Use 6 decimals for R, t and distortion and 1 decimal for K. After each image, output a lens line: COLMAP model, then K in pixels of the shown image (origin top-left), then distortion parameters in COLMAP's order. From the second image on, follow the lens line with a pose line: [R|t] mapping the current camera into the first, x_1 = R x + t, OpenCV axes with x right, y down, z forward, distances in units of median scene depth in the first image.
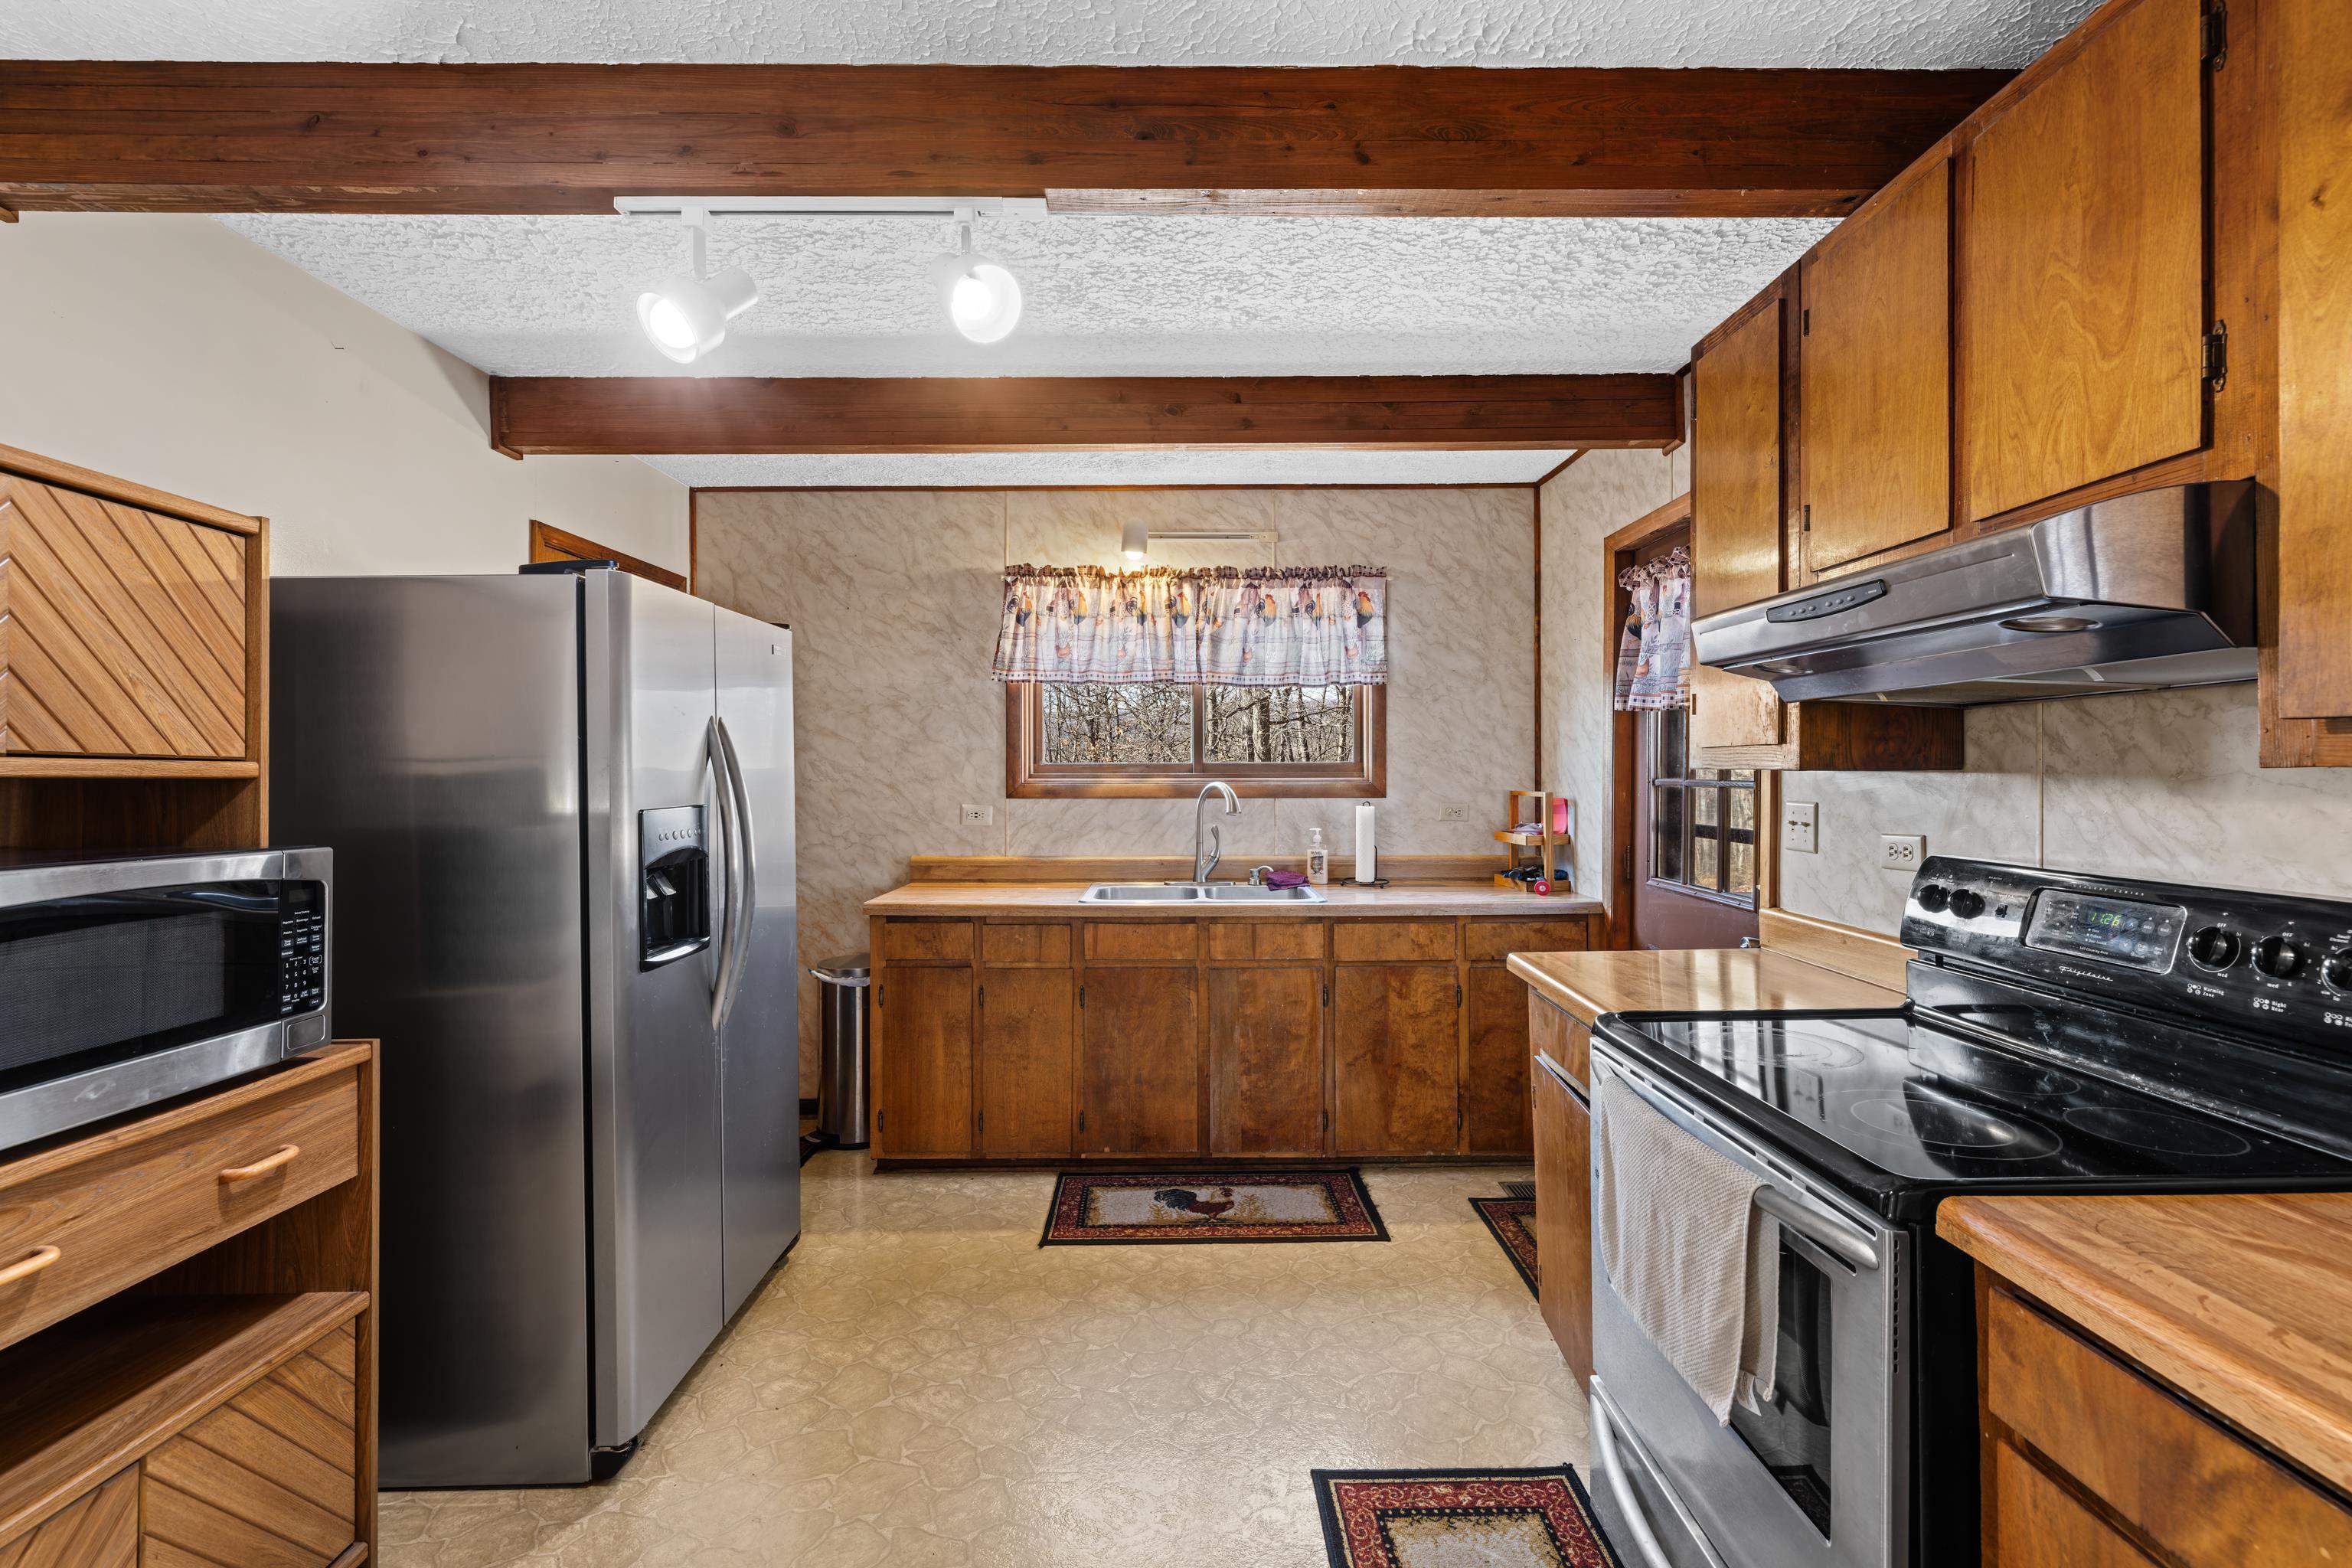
lens RADIAL K [[1001.1, 0, 1181.1], [0, 1001.1, 769.3], [0, 0, 1]] dist [0.000613, 0.000431]
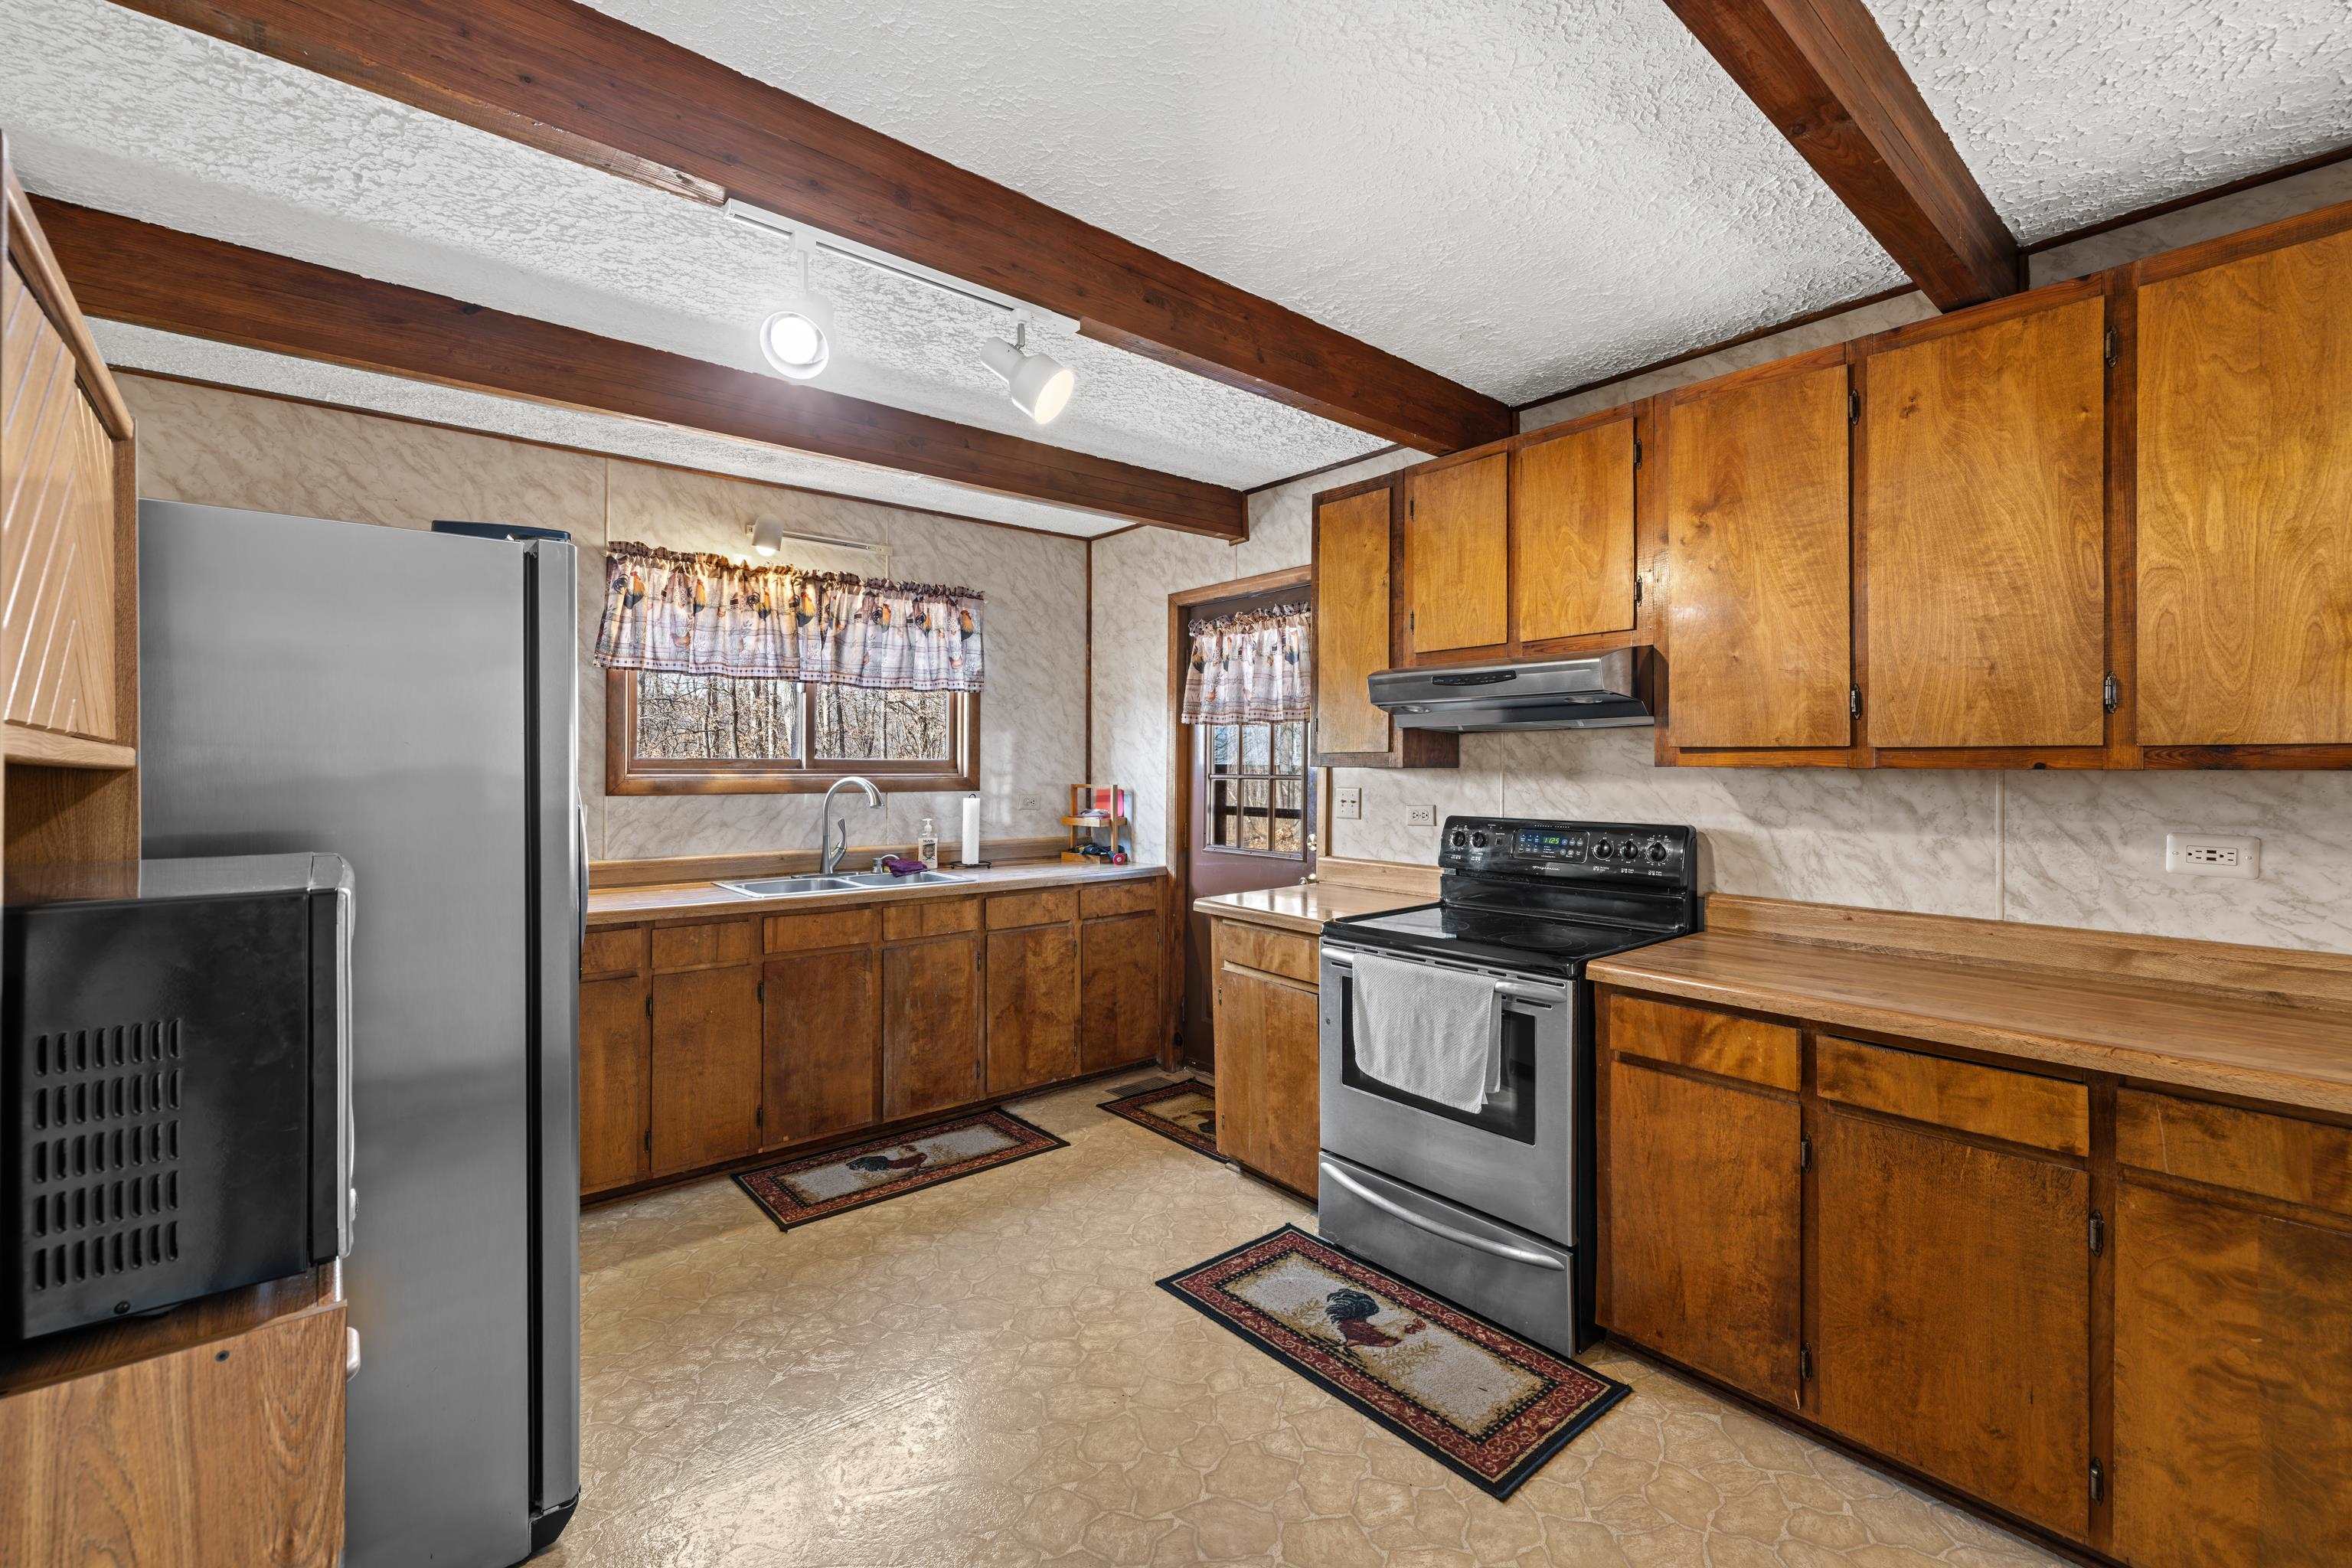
lens RADIAL K [[994.6, 0, 1178.7], [0, 994.6, 764.9], [0, 0, 1]] dist [0.000334, 0.000244]
pose [[0.768989, 0.006111, 0.639233, -0.415692], [-0.004413, 0.999981, -0.004251, 0.002855], [-0.639247, 0.000448, 0.769001, -0.032448]]
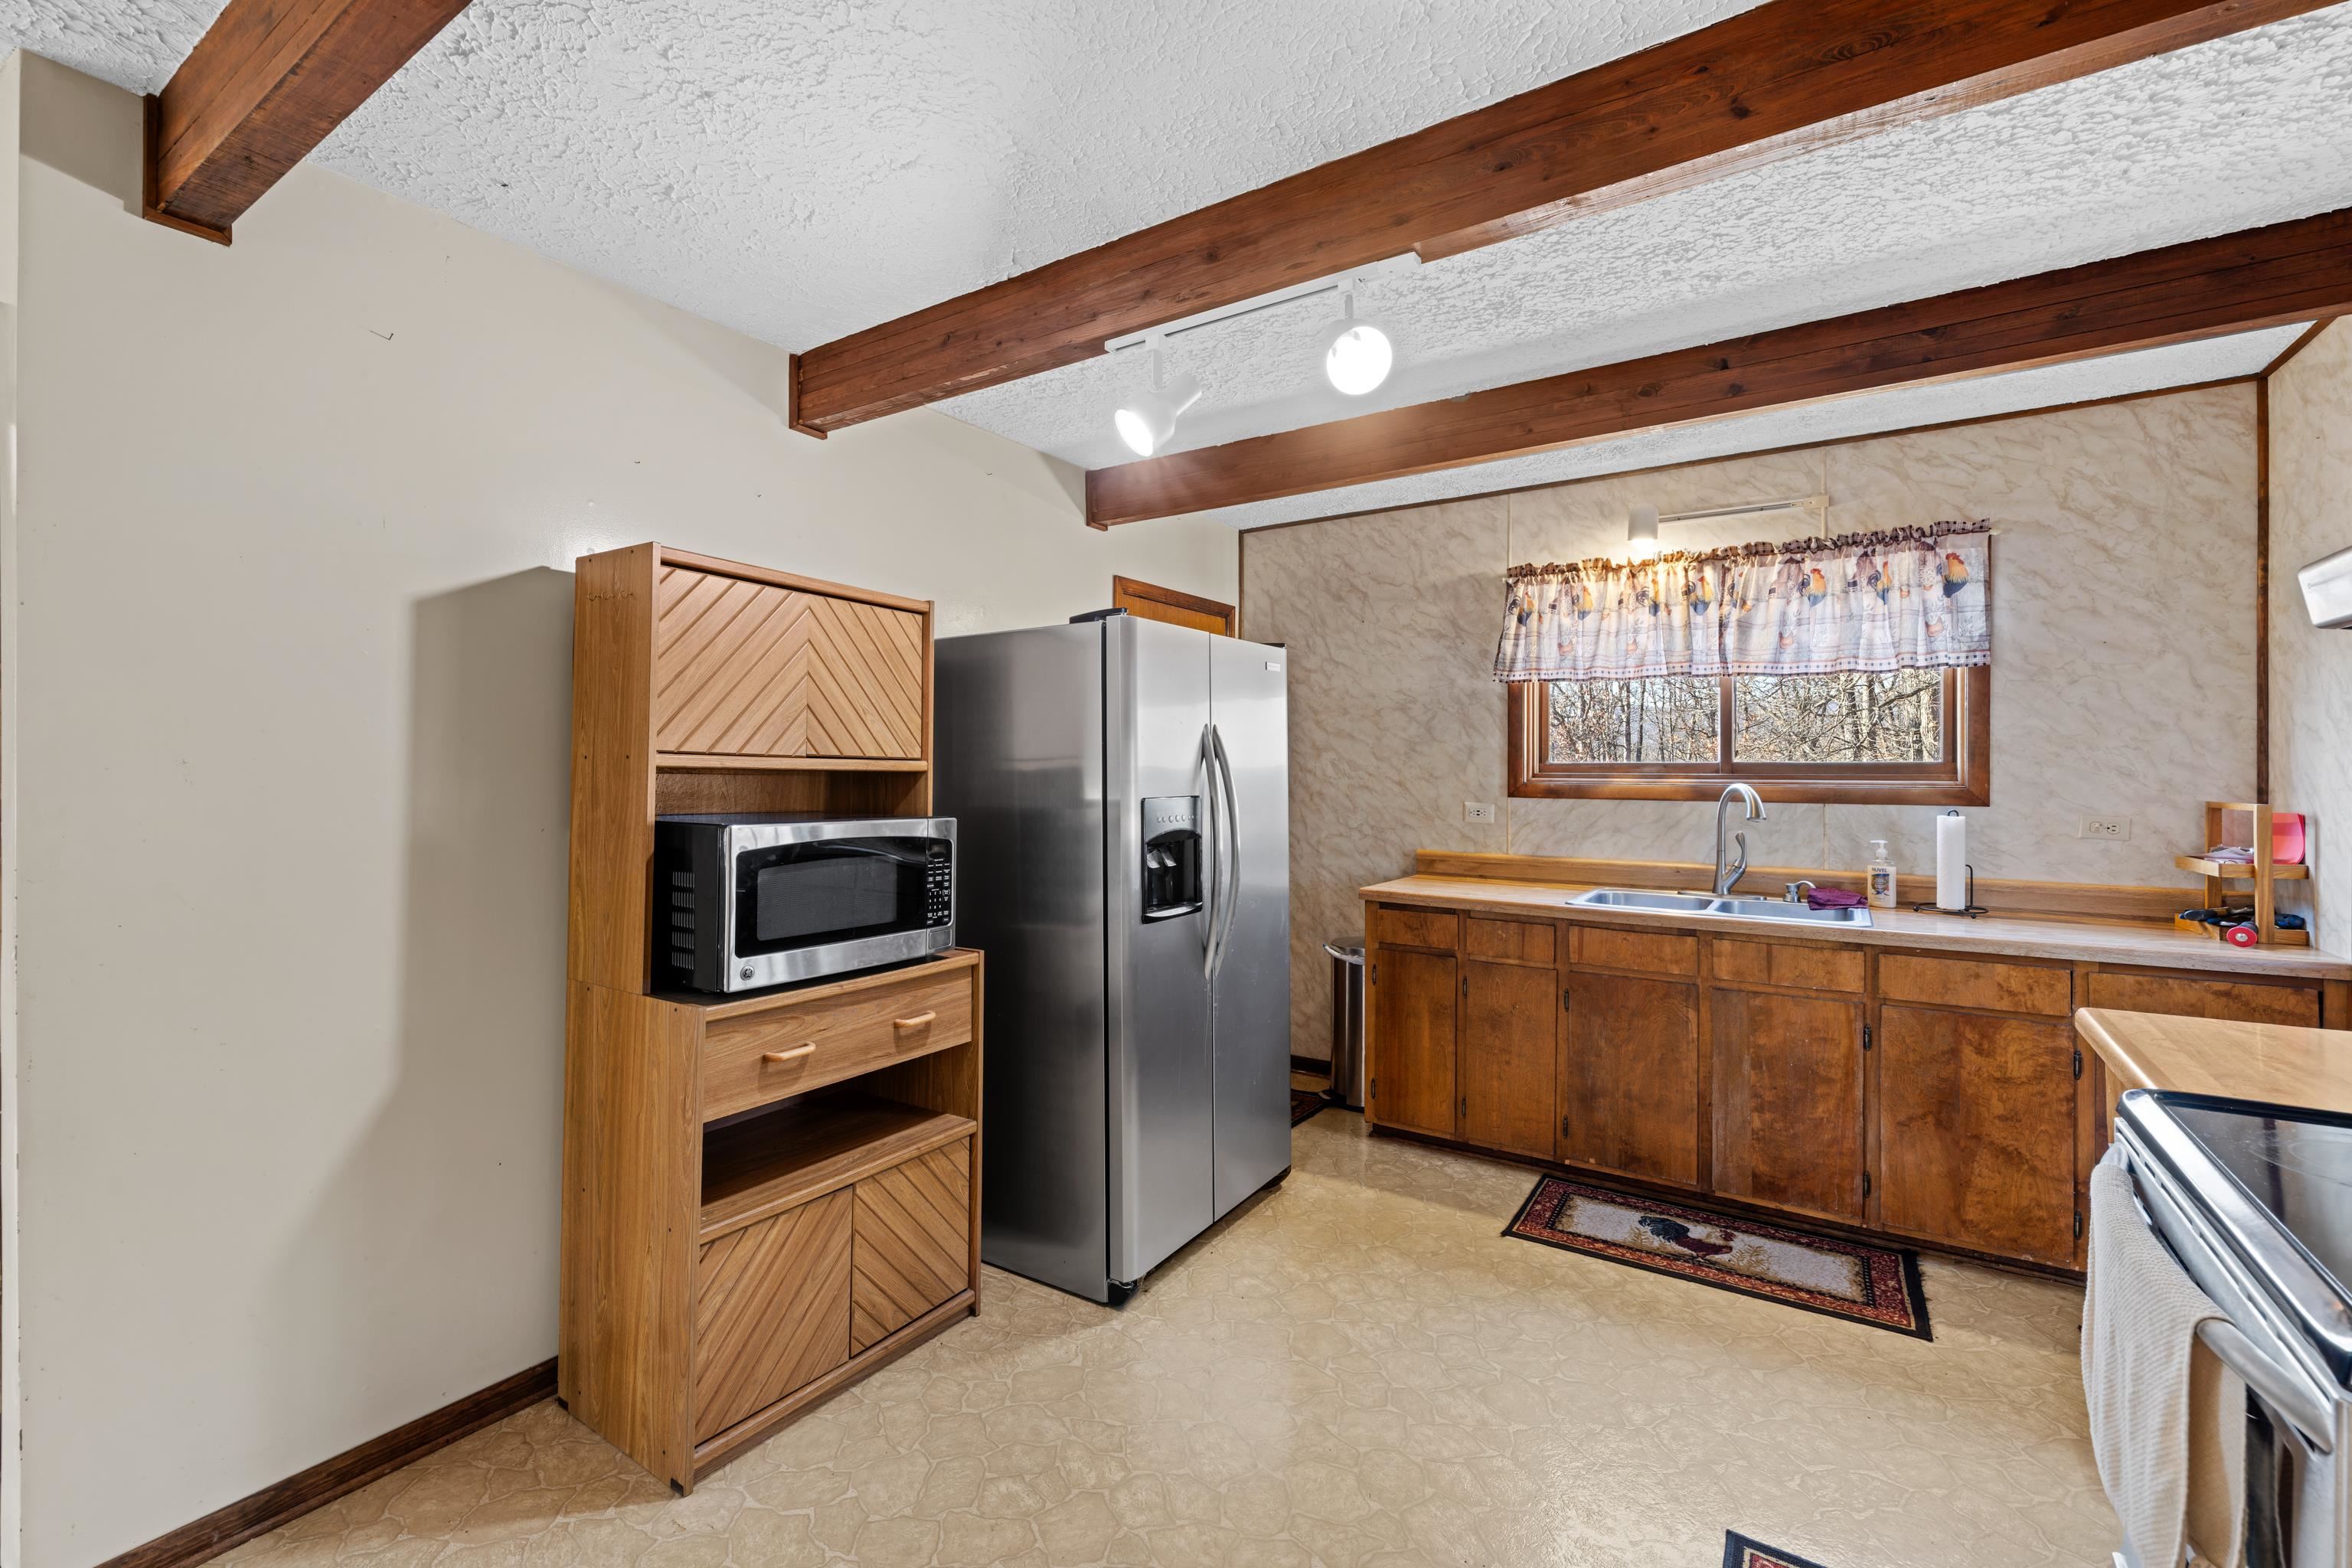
lens RADIAL K [[994.6, 0, 1178.7], [0, 994.6, 764.9], [0, 0, 1]] dist [0.000334, 0.000244]
pose [[0.831519, 0.003414, -0.555485, 0.126854], [-0.005154, 0.999985, -0.001569, -0.000407], [0.555472, 0.004168, 0.831525, -0.026373]]
